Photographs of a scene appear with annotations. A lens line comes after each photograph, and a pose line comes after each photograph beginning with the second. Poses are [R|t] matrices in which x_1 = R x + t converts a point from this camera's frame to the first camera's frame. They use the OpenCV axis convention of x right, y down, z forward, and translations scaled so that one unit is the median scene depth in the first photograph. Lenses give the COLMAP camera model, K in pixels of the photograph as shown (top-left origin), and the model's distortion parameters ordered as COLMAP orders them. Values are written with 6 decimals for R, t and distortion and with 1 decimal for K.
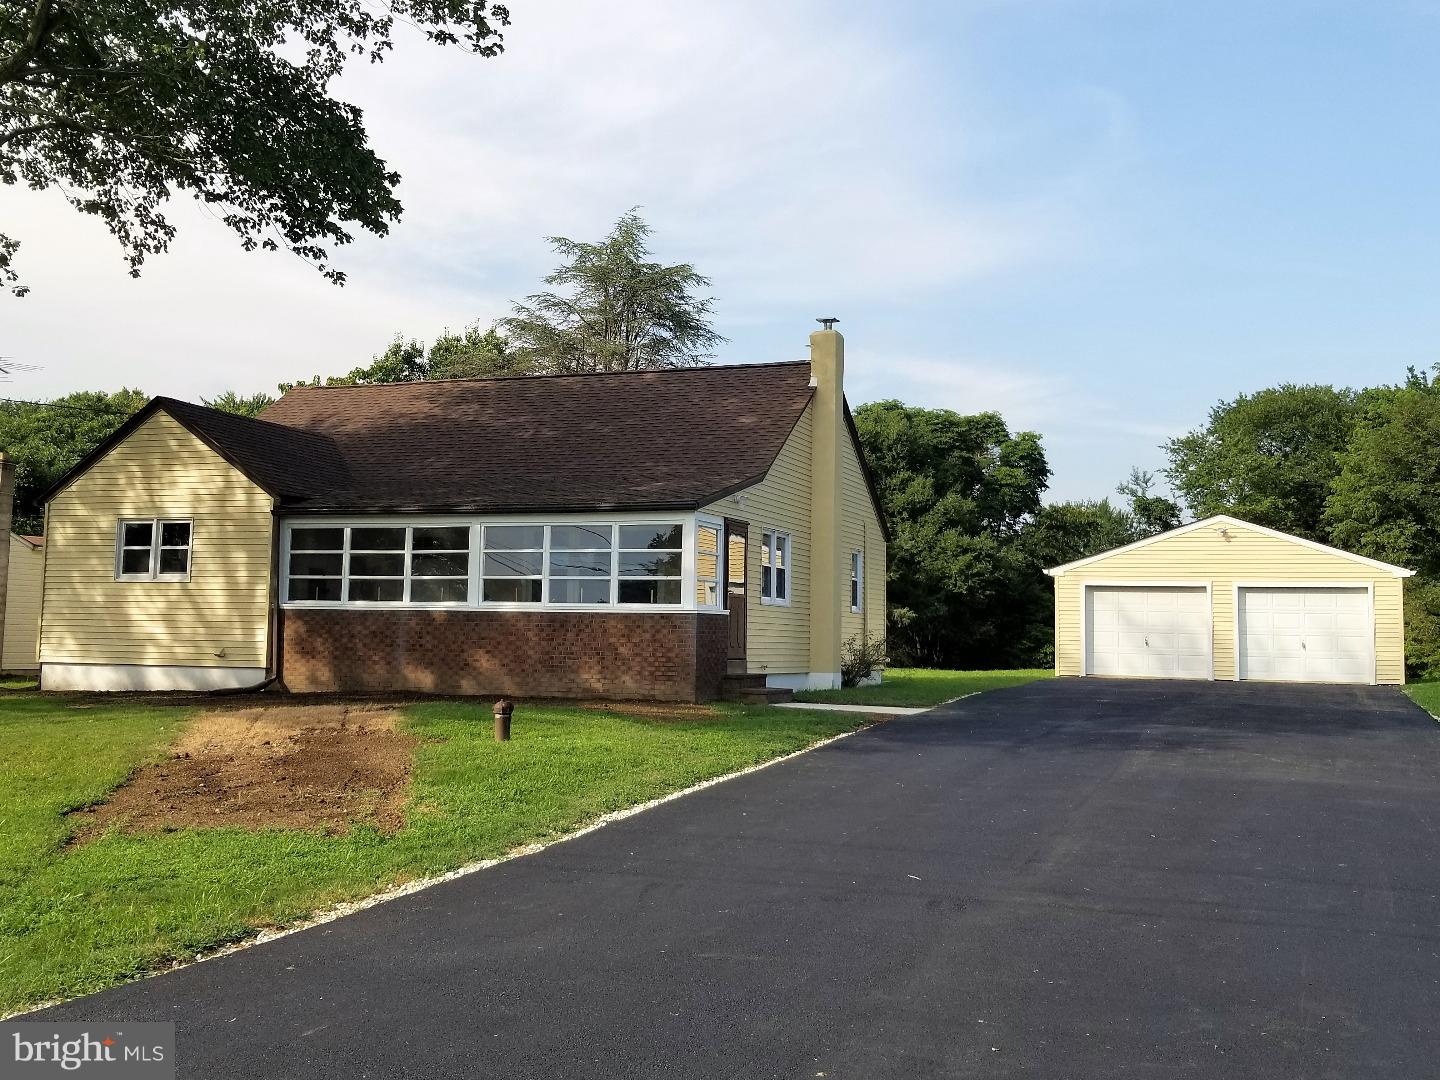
lens RADIAL K [[1134.8, 0, 718.7], [0, 1134.8, 531.4], [0, 0, 1]] dist [0.066575, -0.092168]
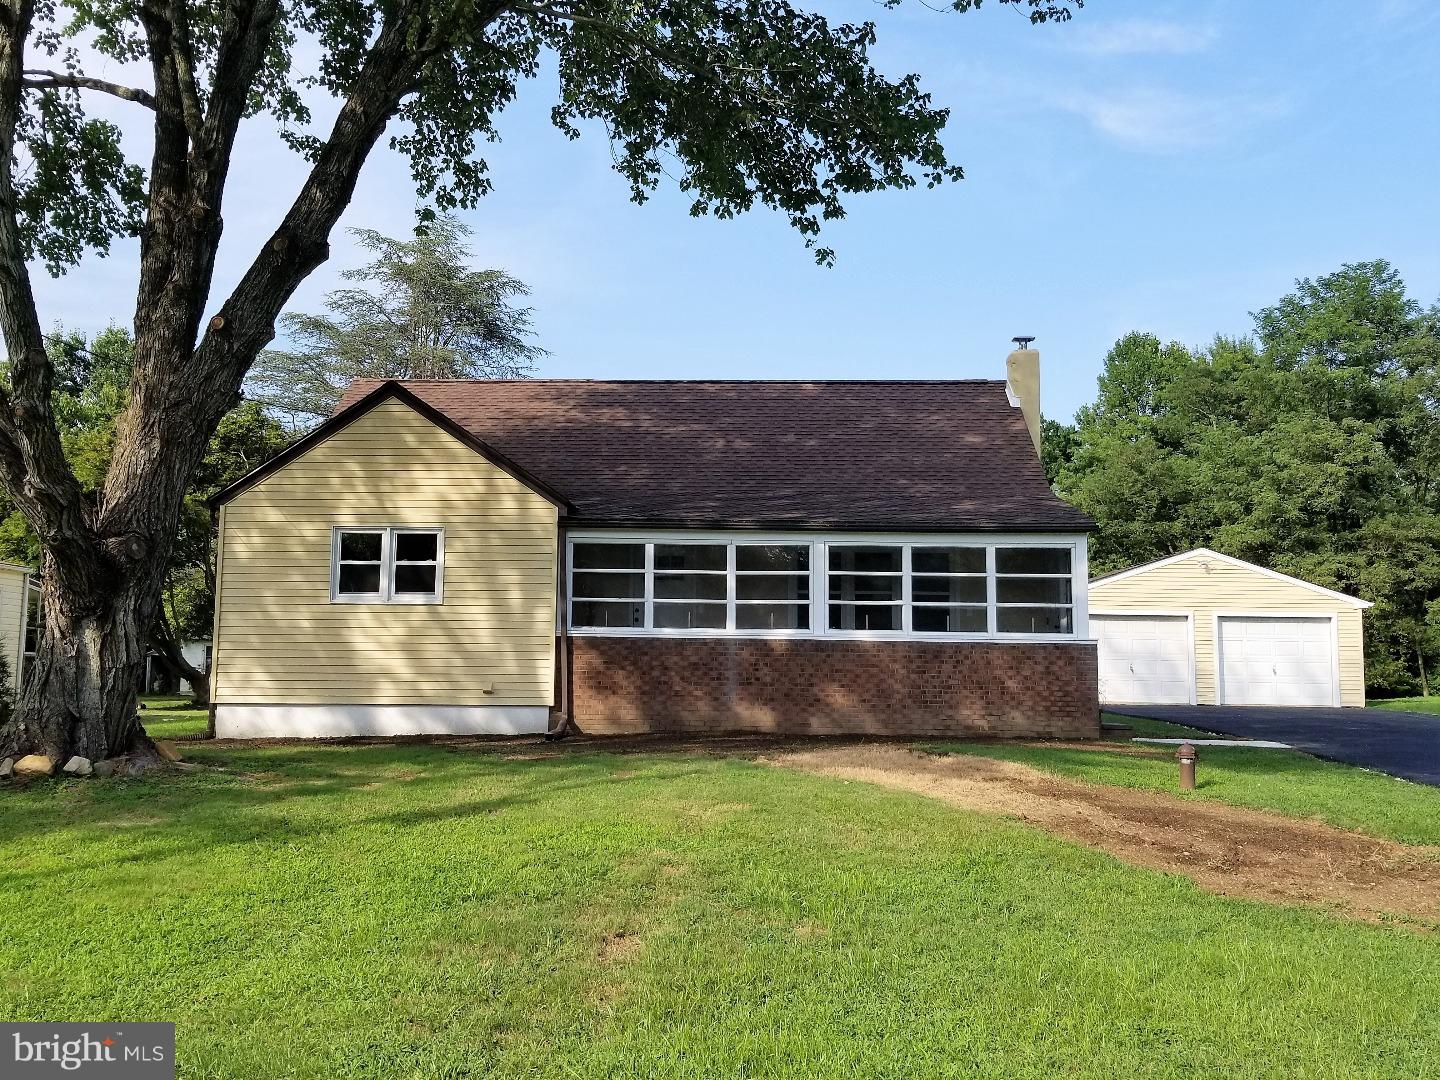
lens RADIAL K [[1153.8, 0, 720.0], [0, 1153.8, 540.0], [0, 0, 1]] dist [0.071408, -0.085854]
pose [[0.969466, 0.021750, 0.244260, -0.490214], [-0.018453, 0.999705, -0.015776, 0.007013], [-0.244531, 0.010787, 0.969581, 0.133583]]
